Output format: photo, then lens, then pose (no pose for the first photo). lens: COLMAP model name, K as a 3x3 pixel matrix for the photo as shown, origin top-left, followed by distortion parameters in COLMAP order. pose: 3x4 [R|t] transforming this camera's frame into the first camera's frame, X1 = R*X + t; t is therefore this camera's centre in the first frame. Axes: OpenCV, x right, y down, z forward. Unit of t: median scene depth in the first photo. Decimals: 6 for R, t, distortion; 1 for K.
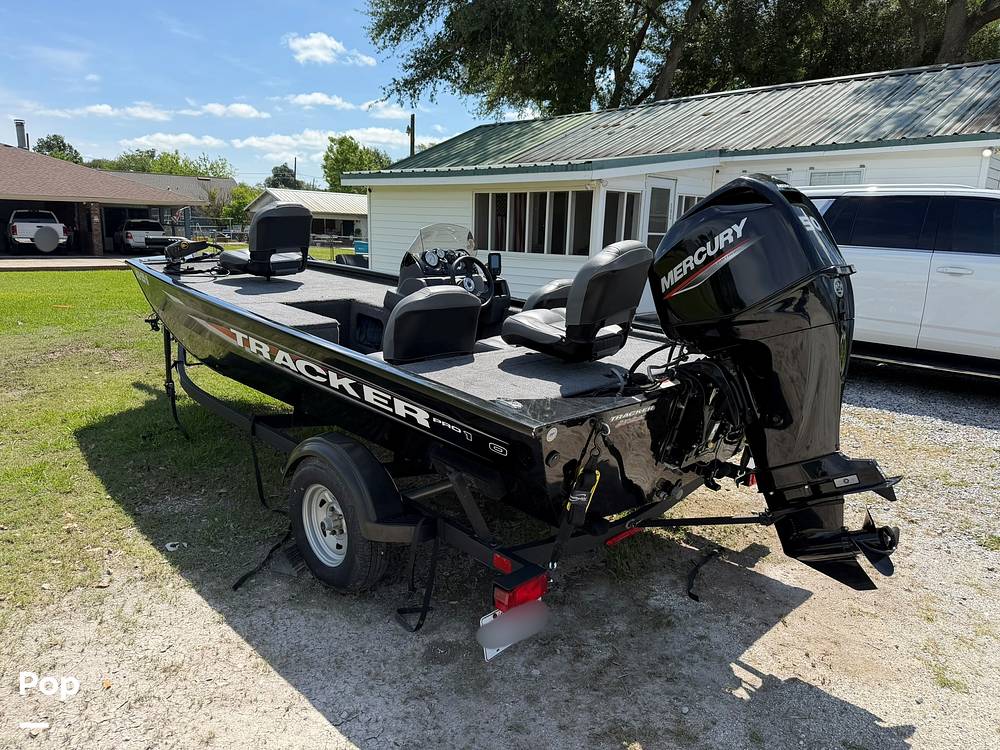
lens RADIAL K [[710.8, 0, 502.3], [0, 710.8, 379.2], [0, 0, 1]] dist [0.052793, -0.065765]
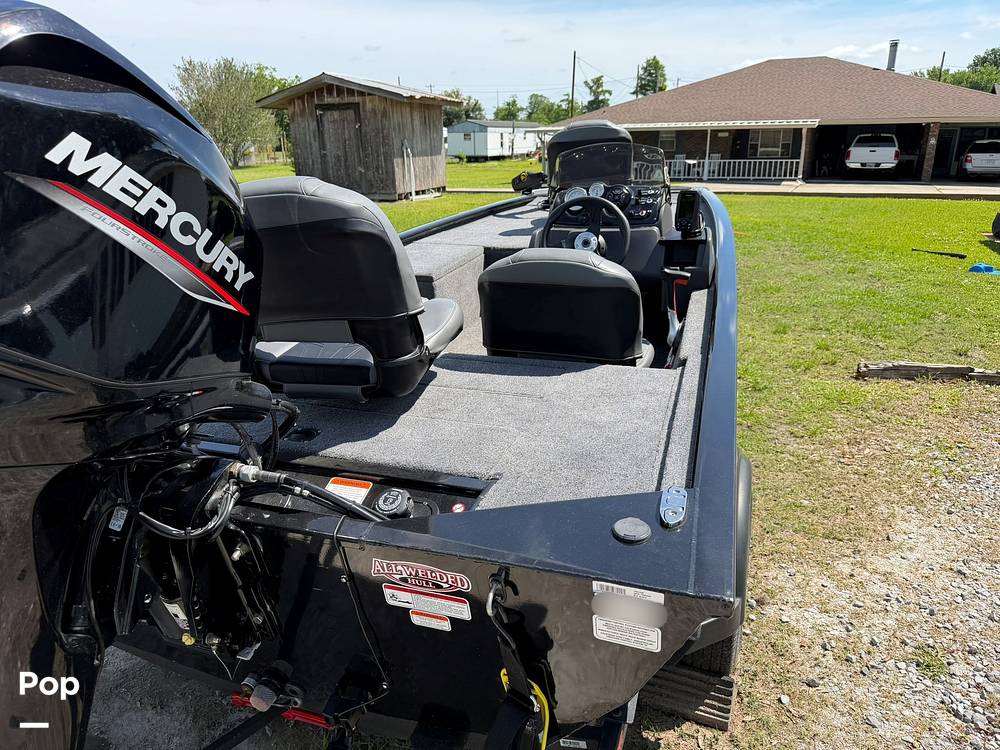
lens RADIAL K [[710.8, 0, 496.6], [0, 710.8, 385.0], [0, 0, 1]] dist [0.052793, -0.065765]
pose [[0.428663, 0.263119, -0.864301, 0.133255], [-0.169016, 0.963118, 0.209376, -0.034290], [0.887515, 0.056329, 0.457324, 0.167881]]
